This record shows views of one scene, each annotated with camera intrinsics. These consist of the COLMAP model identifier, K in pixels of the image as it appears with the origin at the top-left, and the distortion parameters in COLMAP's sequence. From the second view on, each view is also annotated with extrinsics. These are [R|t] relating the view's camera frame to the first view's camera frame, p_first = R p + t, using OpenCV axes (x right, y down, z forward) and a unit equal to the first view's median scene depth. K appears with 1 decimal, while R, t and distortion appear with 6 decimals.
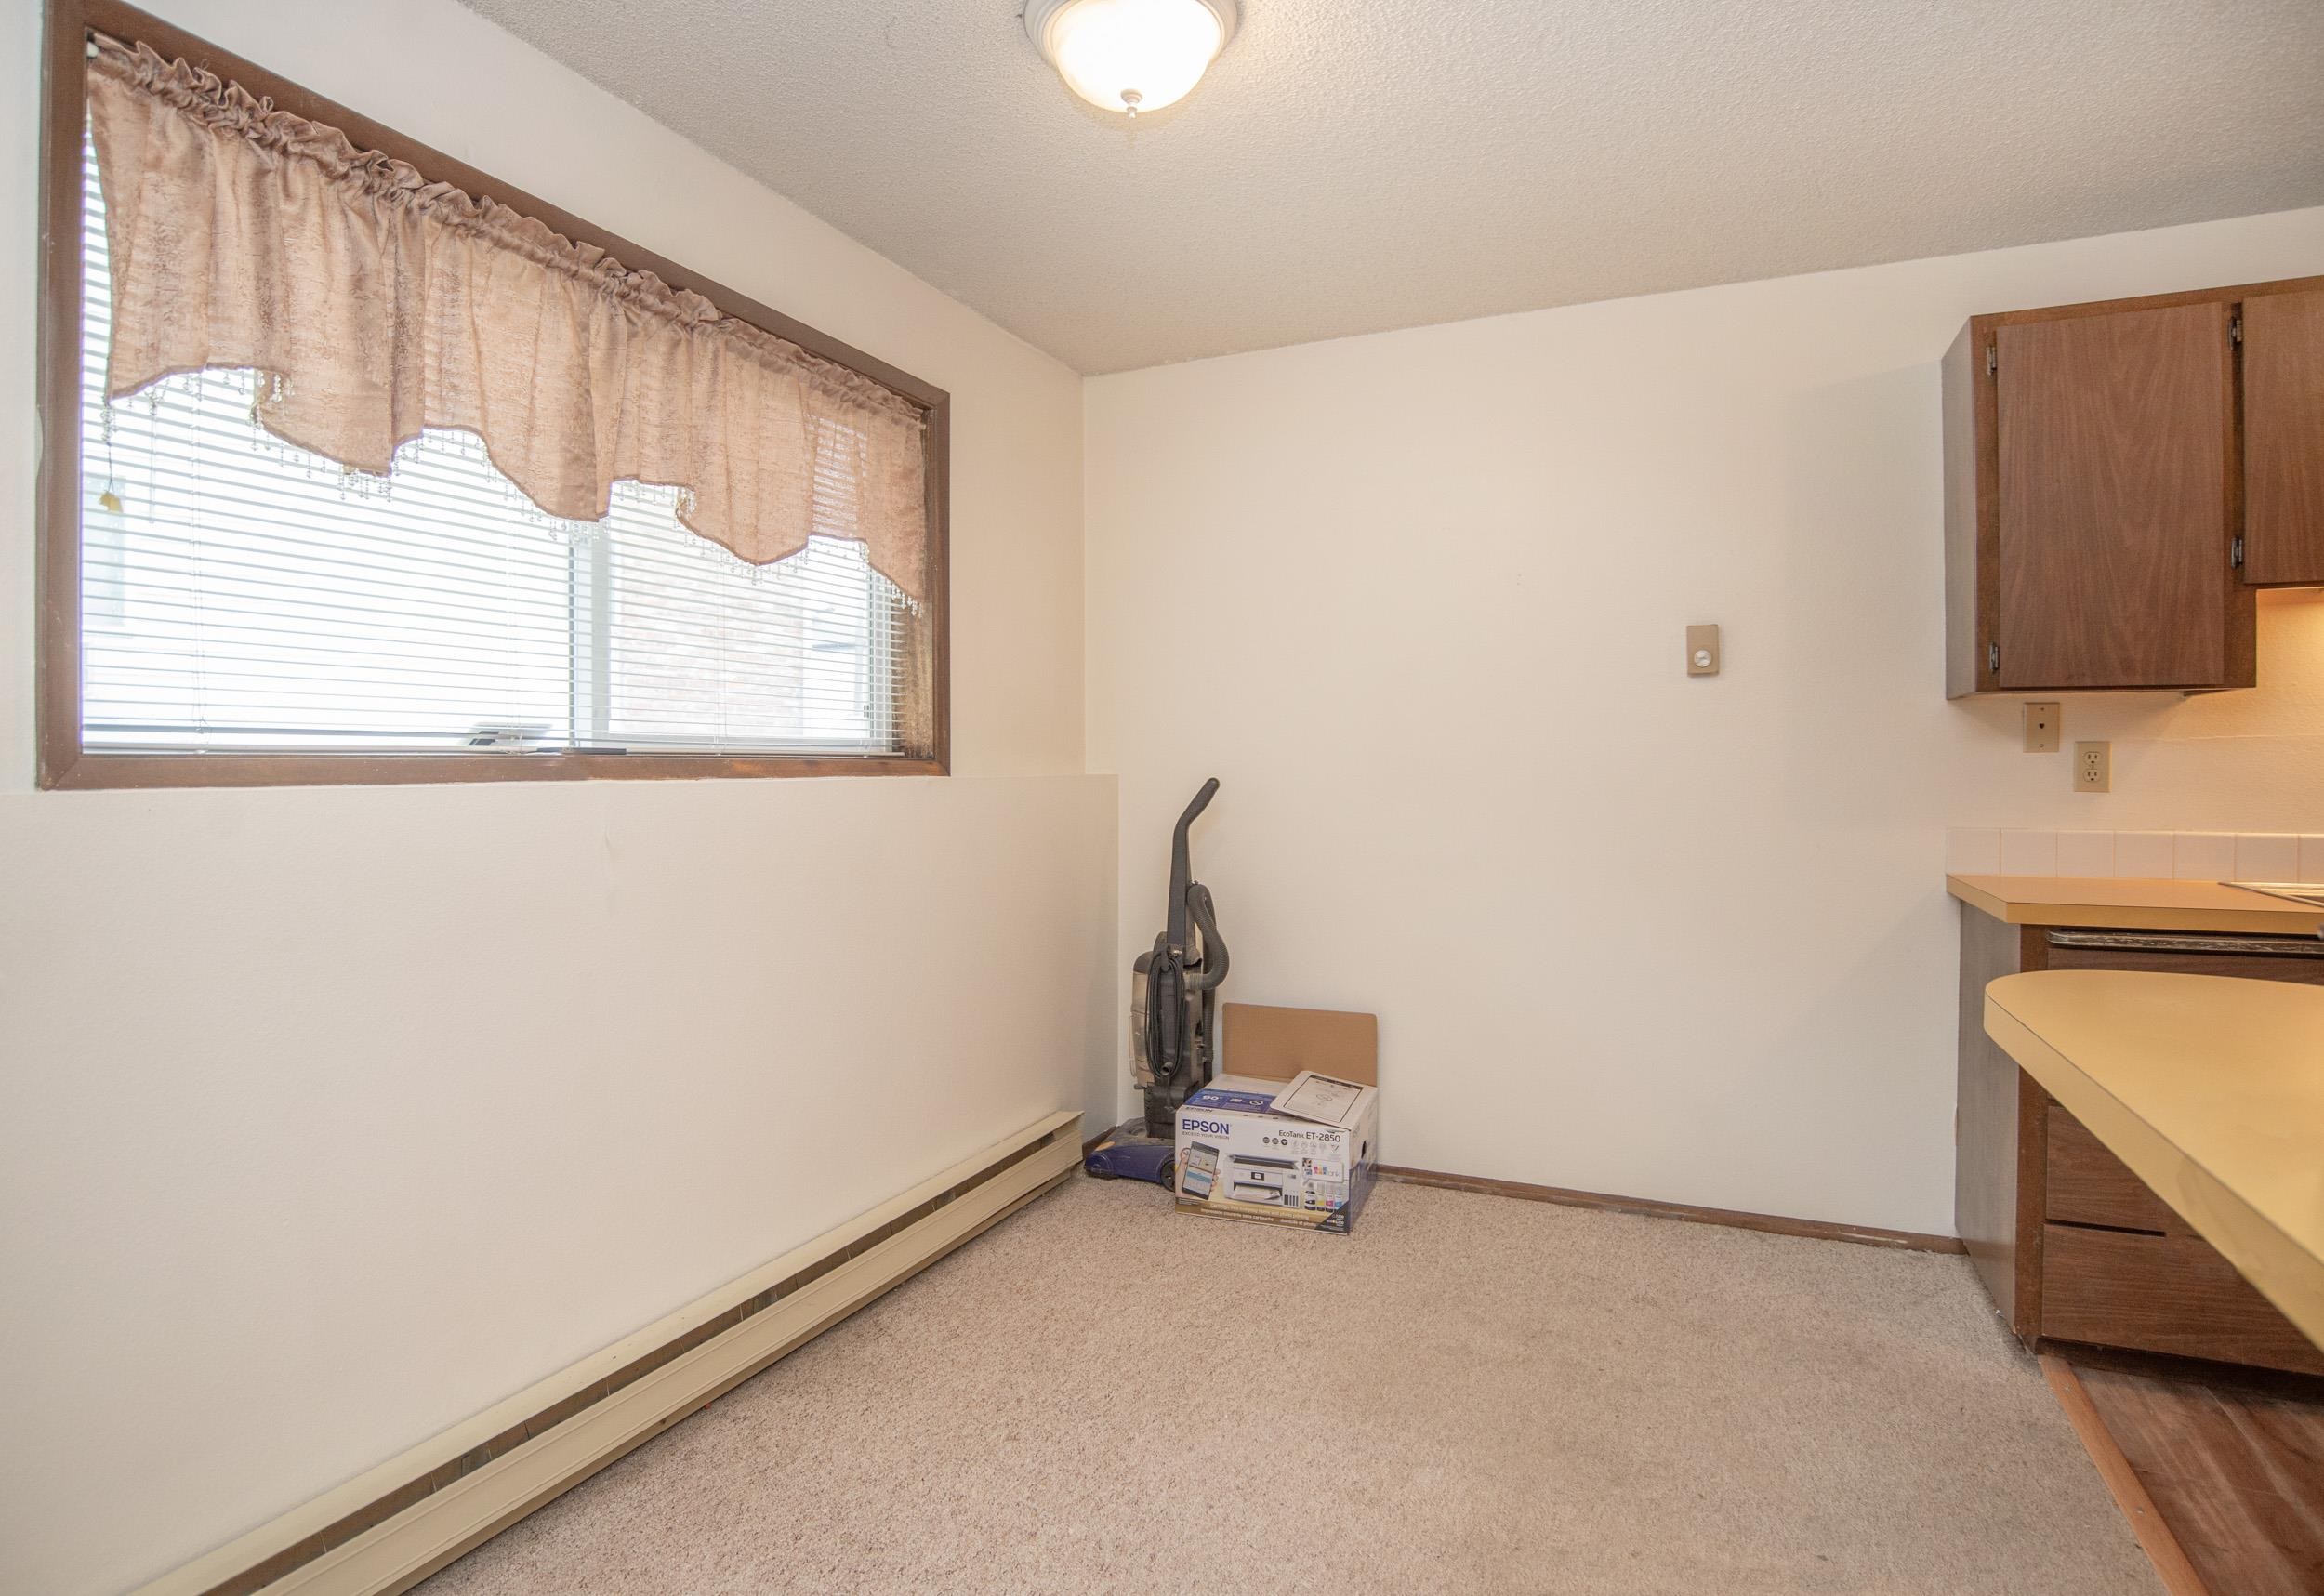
lens RADIAL K [[1263.9, 0, 1128.1], [0, 1263.9, 739.7], [0, 0, 1]] dist [-0.008254, 0.001872]
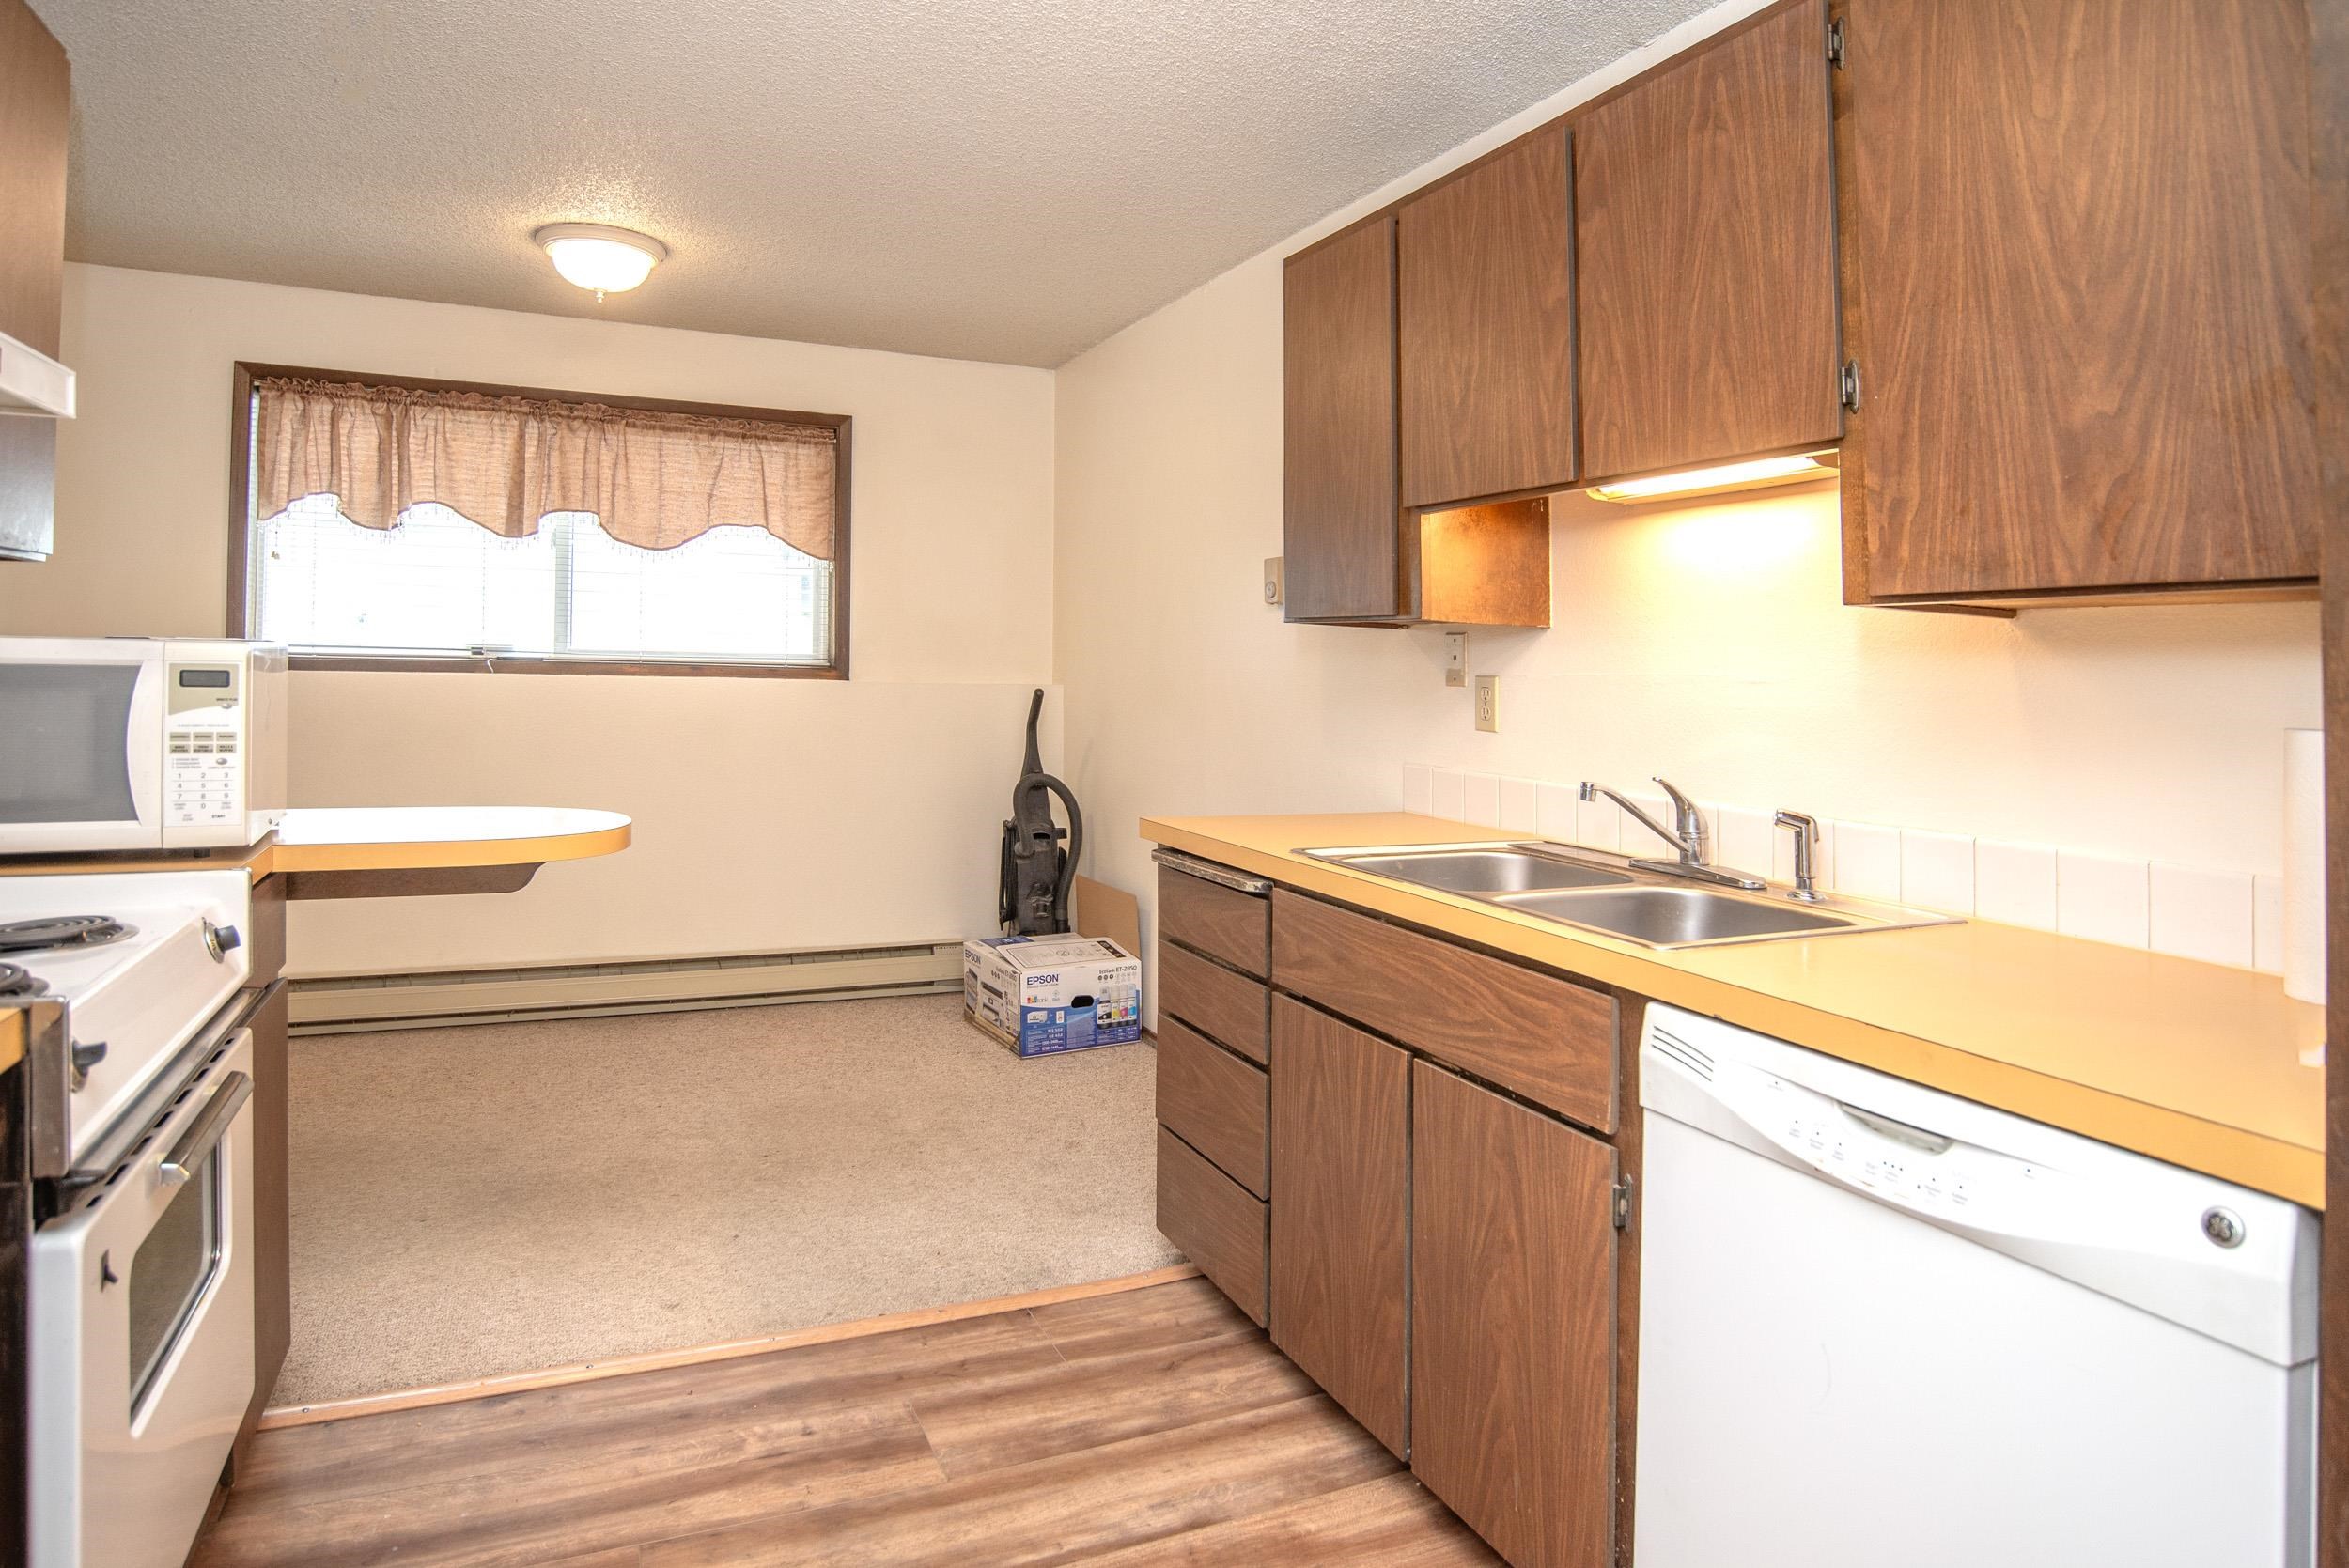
lens RADIAL K [[1271.3, 0, 1109.7], [0, 1271.3, 643.1], [0, 0, 1]] dist [-0.007898, -0.000141]
pose [[0.740359, 0.008708, -0.672155, 1.327302], [-0.014634, 0.999888, -0.003165, -0.018530], [0.672052, 0.012180, 0.740403, 0.155765]]
